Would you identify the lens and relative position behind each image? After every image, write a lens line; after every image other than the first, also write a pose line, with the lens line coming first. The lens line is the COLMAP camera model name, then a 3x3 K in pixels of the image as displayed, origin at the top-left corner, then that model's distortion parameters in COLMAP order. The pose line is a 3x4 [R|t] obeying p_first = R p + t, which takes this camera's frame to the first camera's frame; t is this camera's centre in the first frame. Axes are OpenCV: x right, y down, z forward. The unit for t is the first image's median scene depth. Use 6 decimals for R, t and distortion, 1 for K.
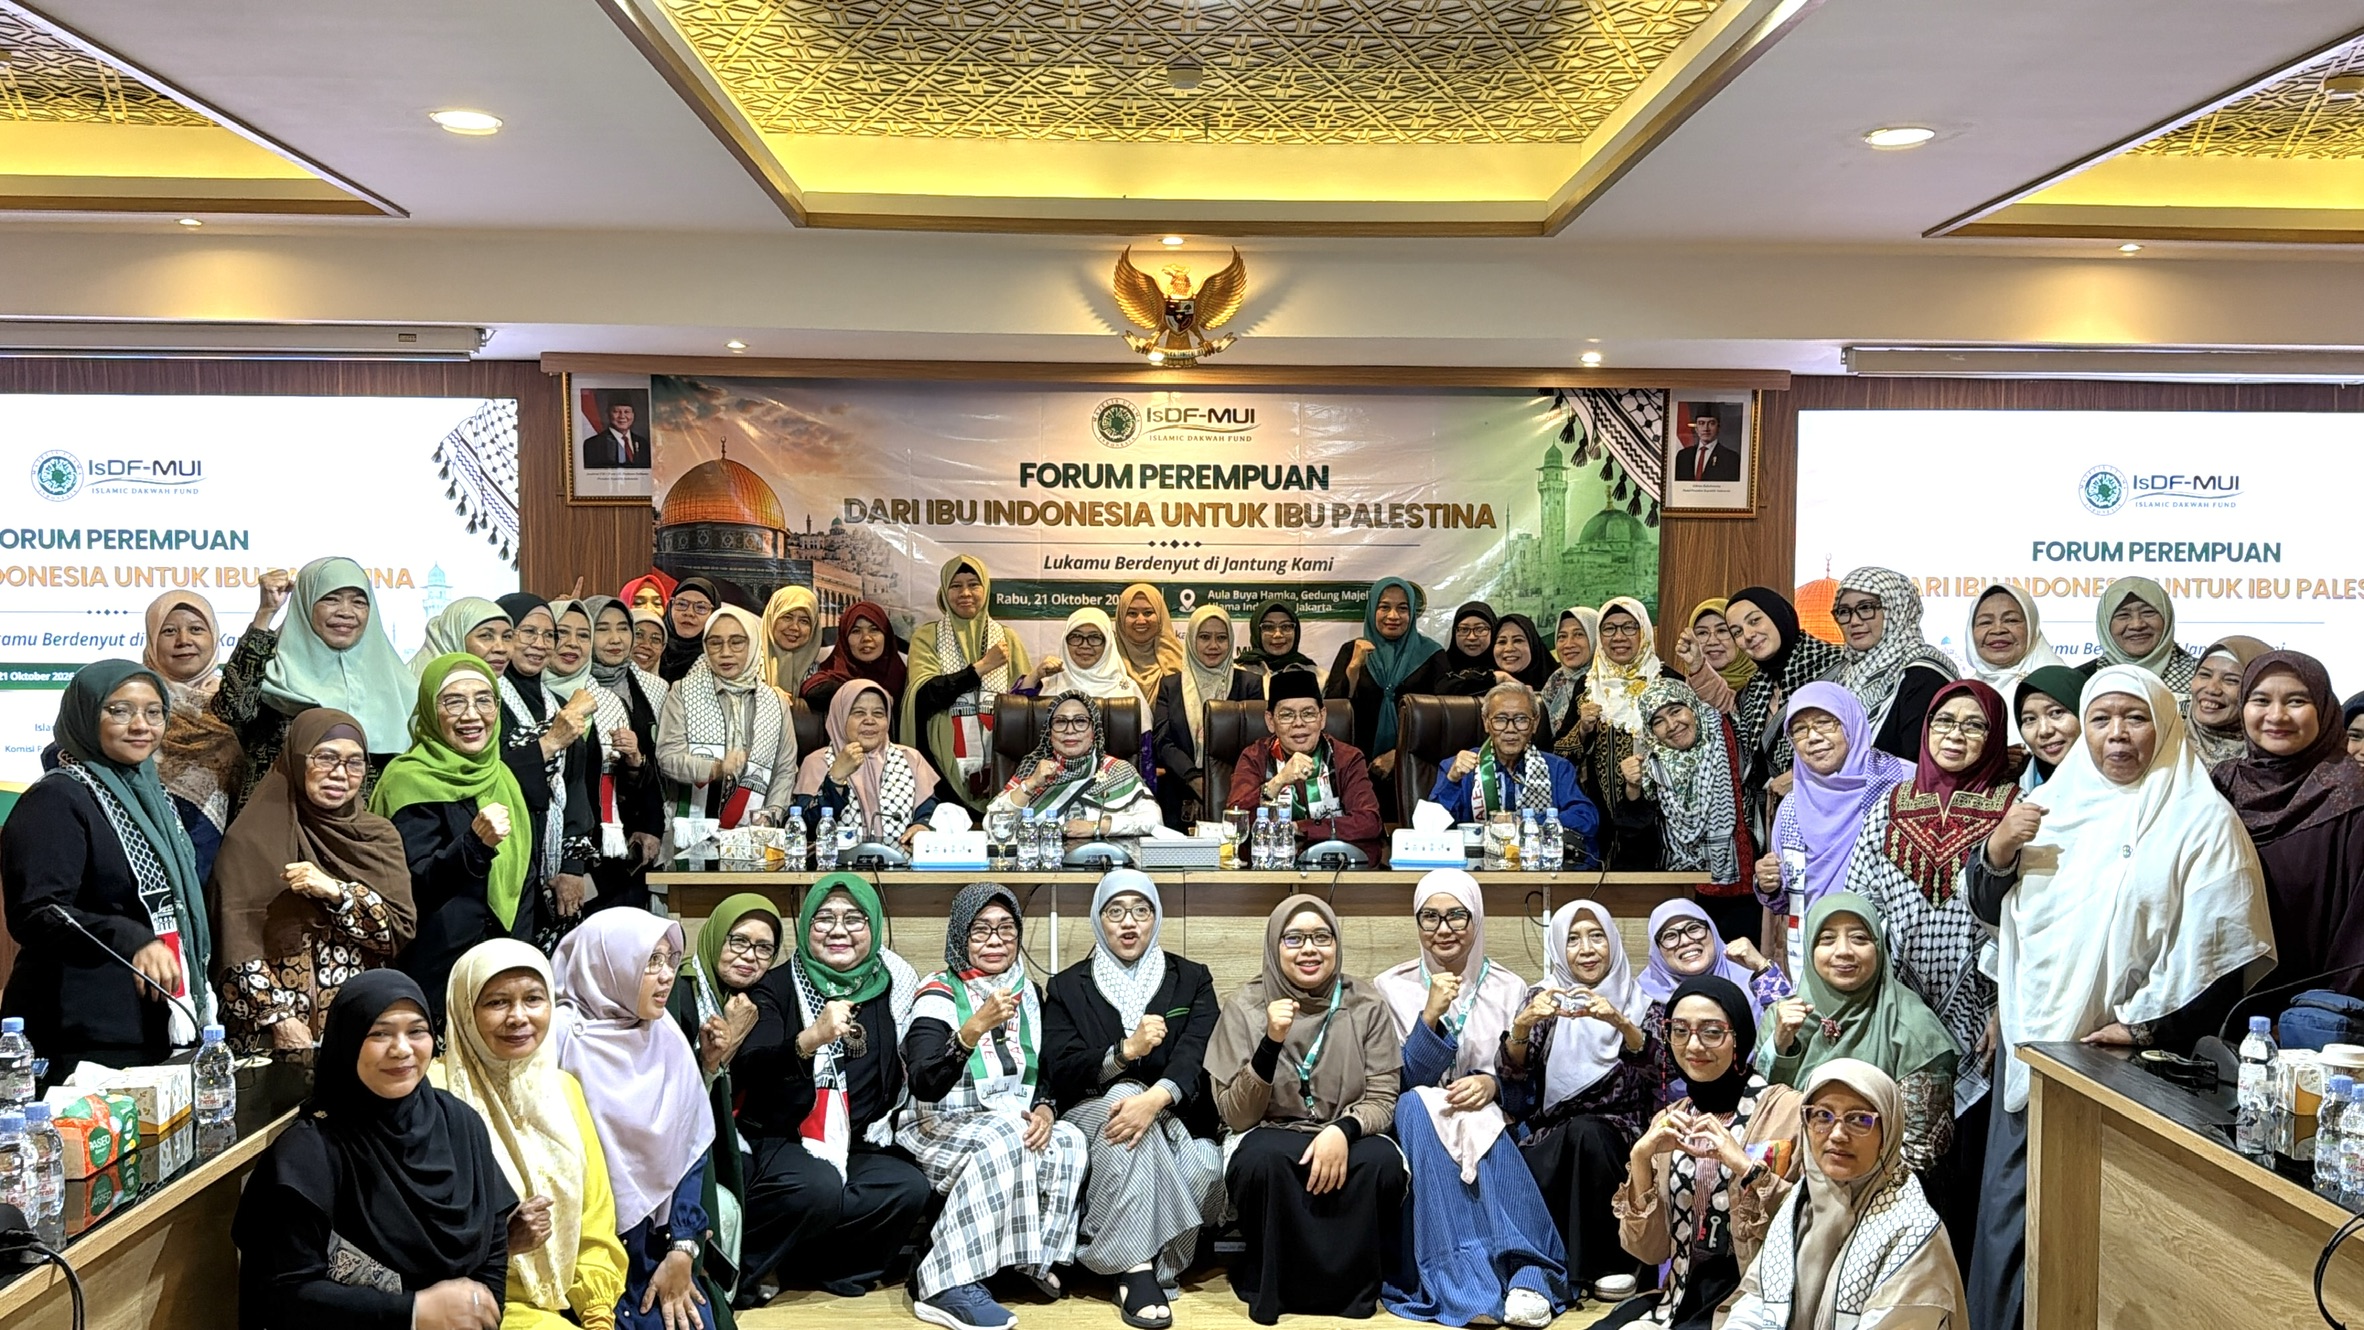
lens RADIAL K [[1991.3, 0, 1190.8], [0, 1991.3, 697.1], [0, 0, 1]] dist [0.099335, -0.026604]
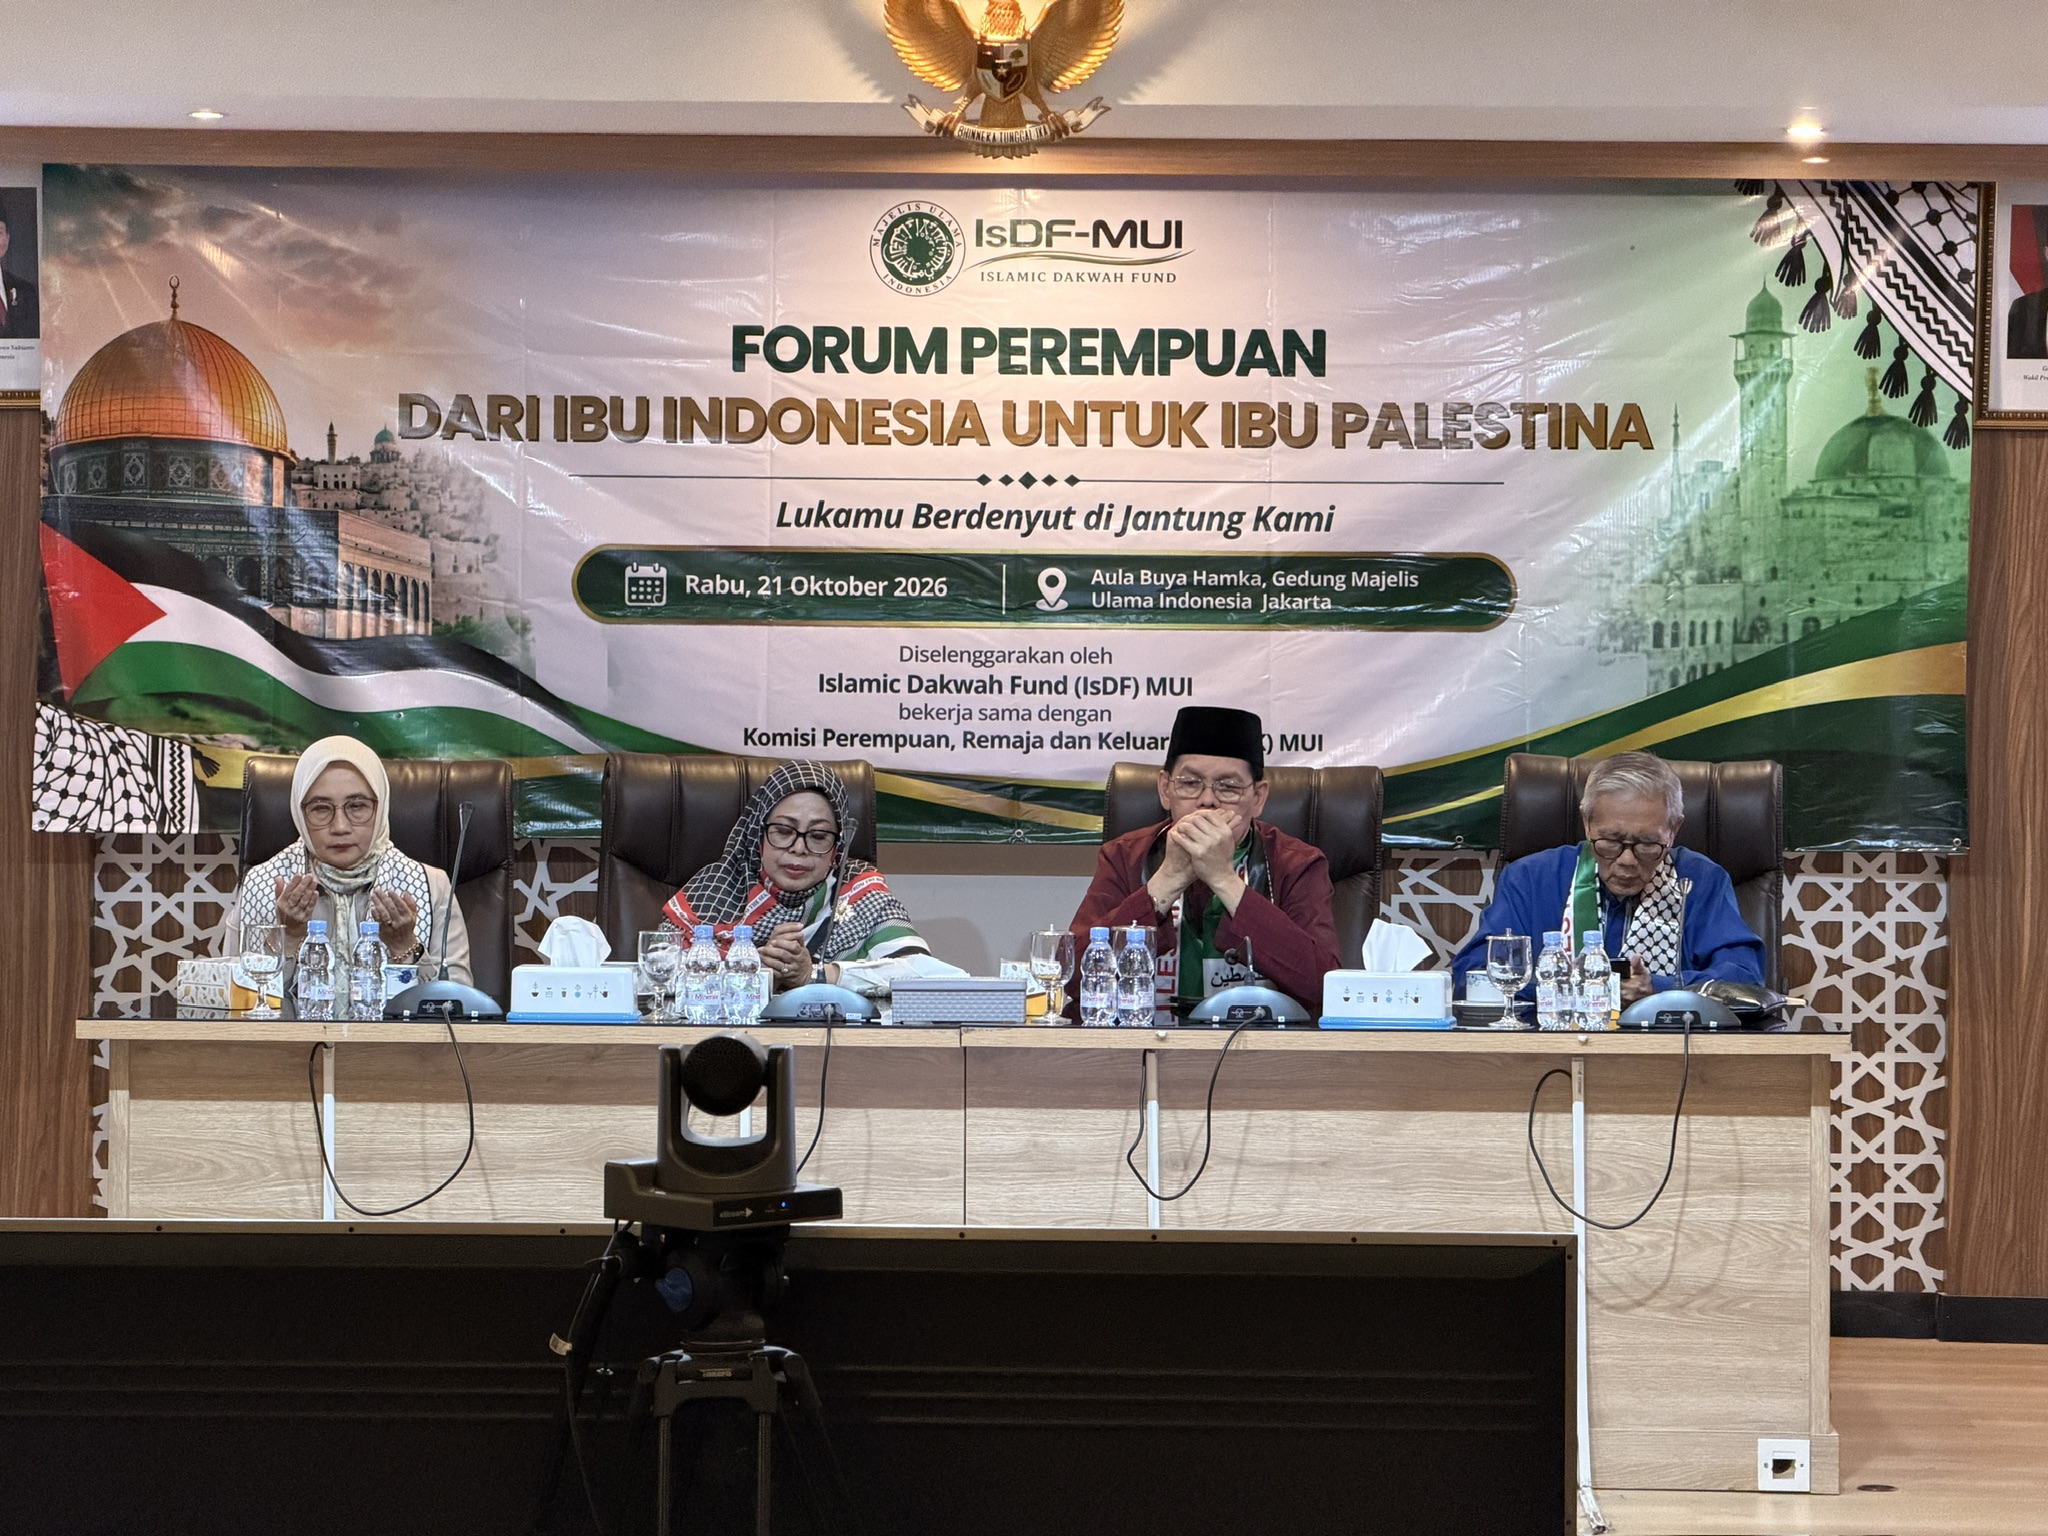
lens RADIAL K [[5894.9, 0, 1009.9], [0, 5894.9, 764.4], [0, 0, 1]] dist [0.130745, 0.000000]
pose [[0.997854, 0.004127, -0.065344, 0.088301], [-0.005985, 0.999583, -0.028260, 0.040803], [0.065200, 0.028591, 0.997463, -0.532900]]
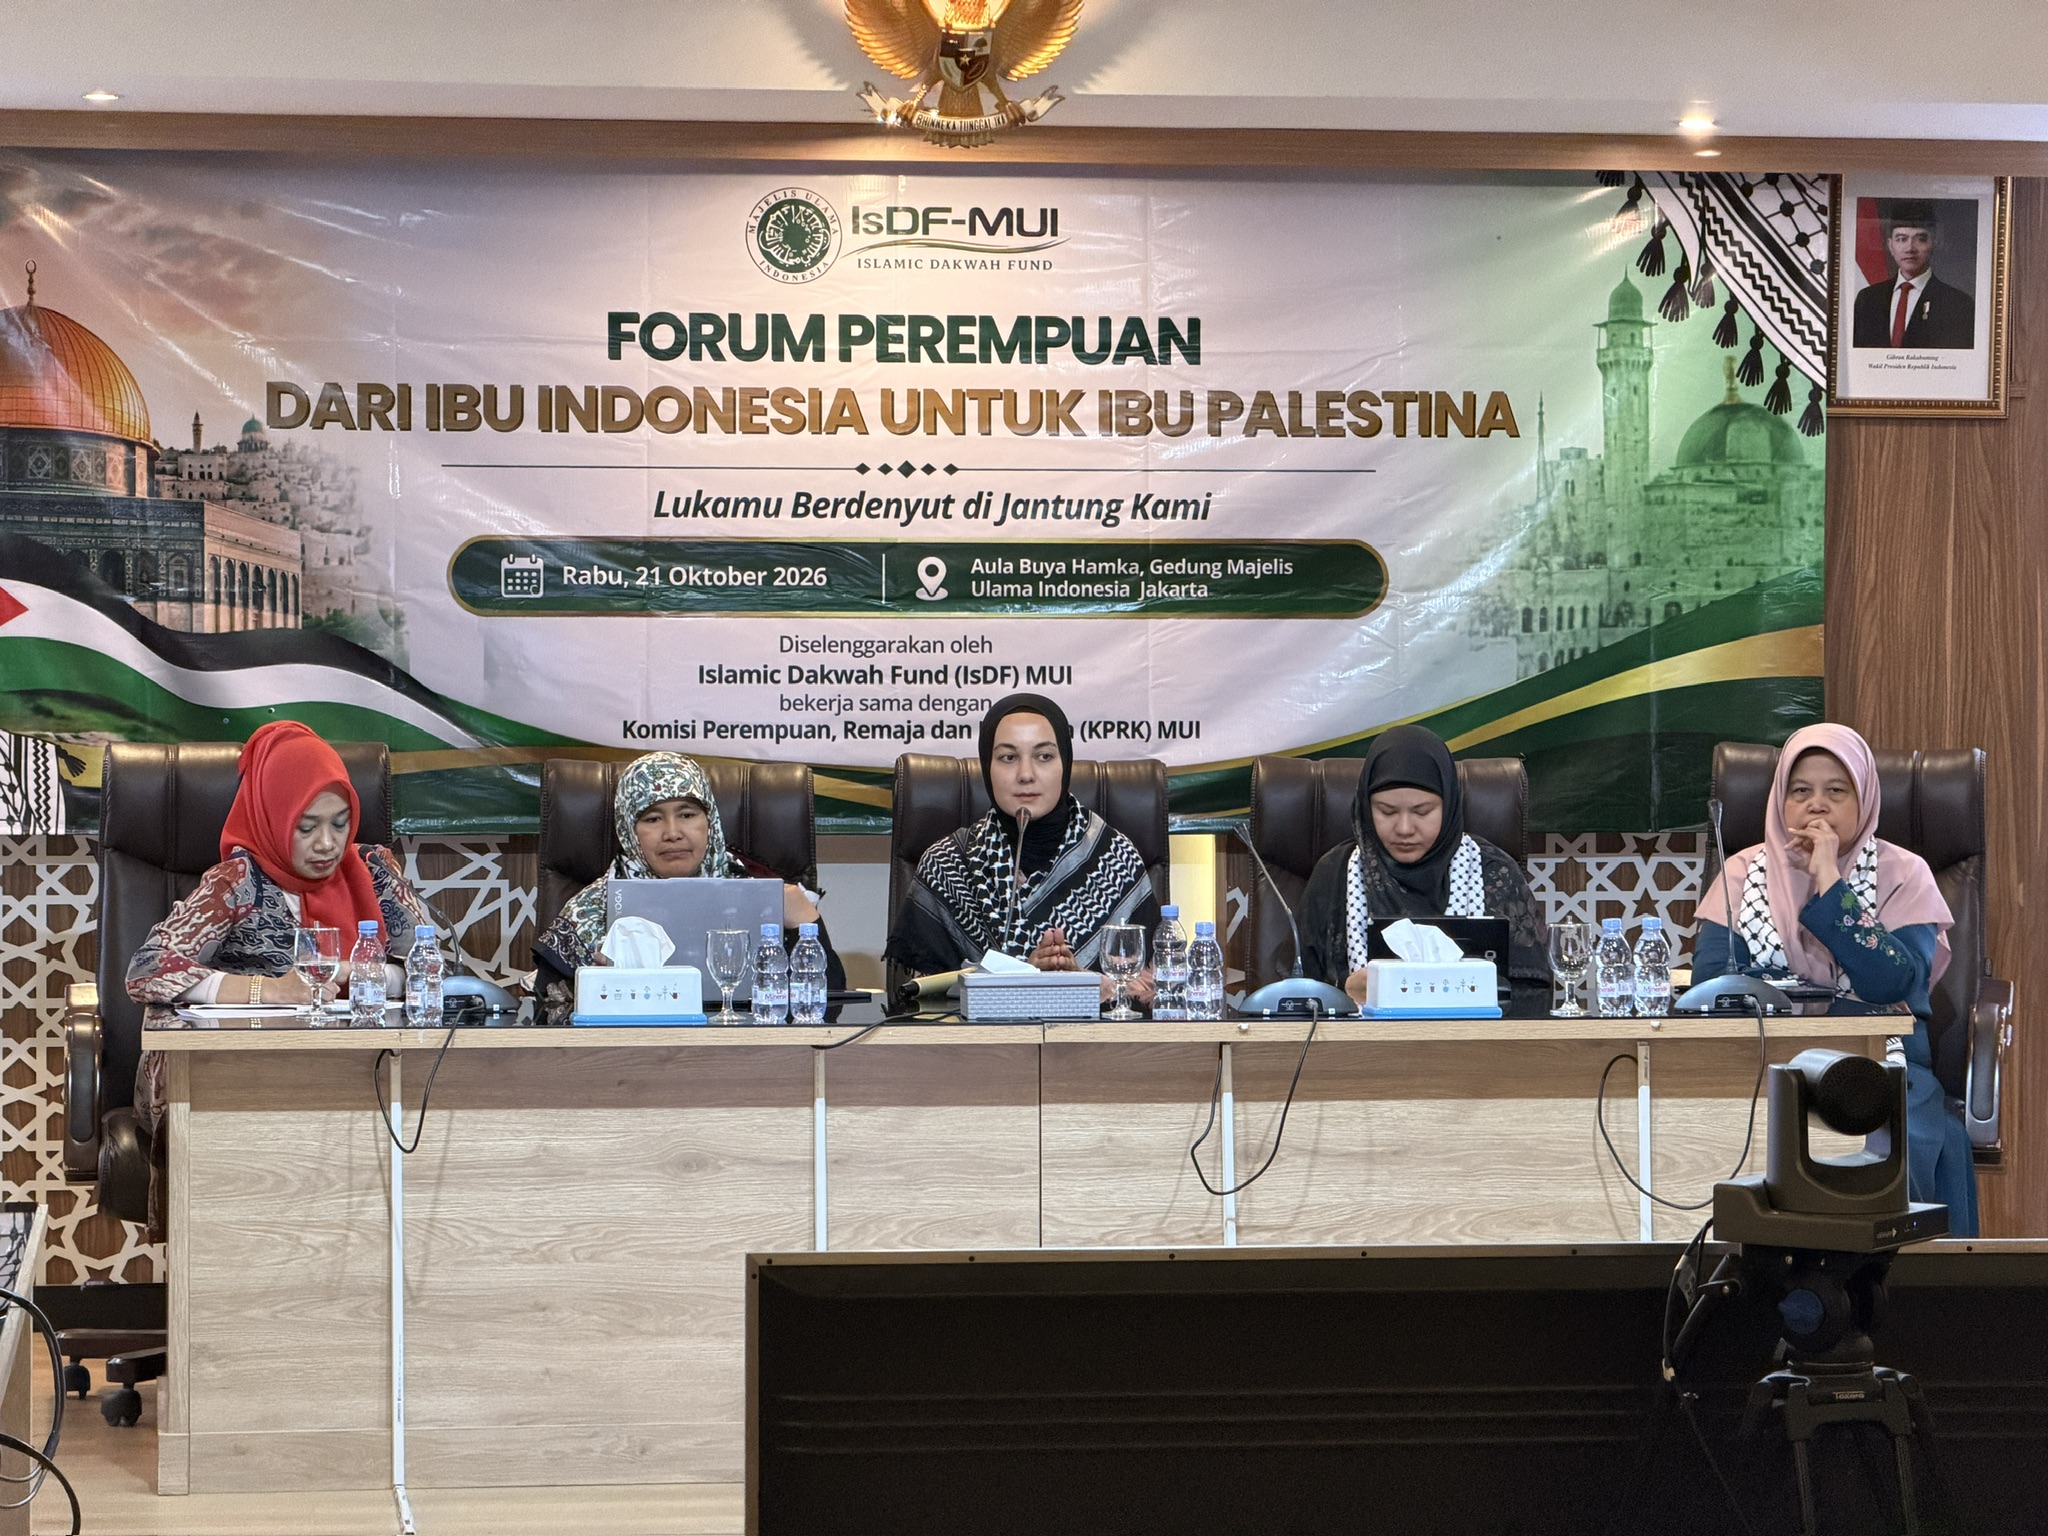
lens RADIAL K [[5894.9, 0, 1029.0], [0, 5894.9, 764.3], [0, 0, 1]] dist [0.130745, 0.000000]
pose [[0.995708, -0.006238, 0.092343, -0.118503], [0.008381, 0.999704, -0.022842, 0.035063], [-0.092173, 0.023518, 0.995465, -0.525085]]
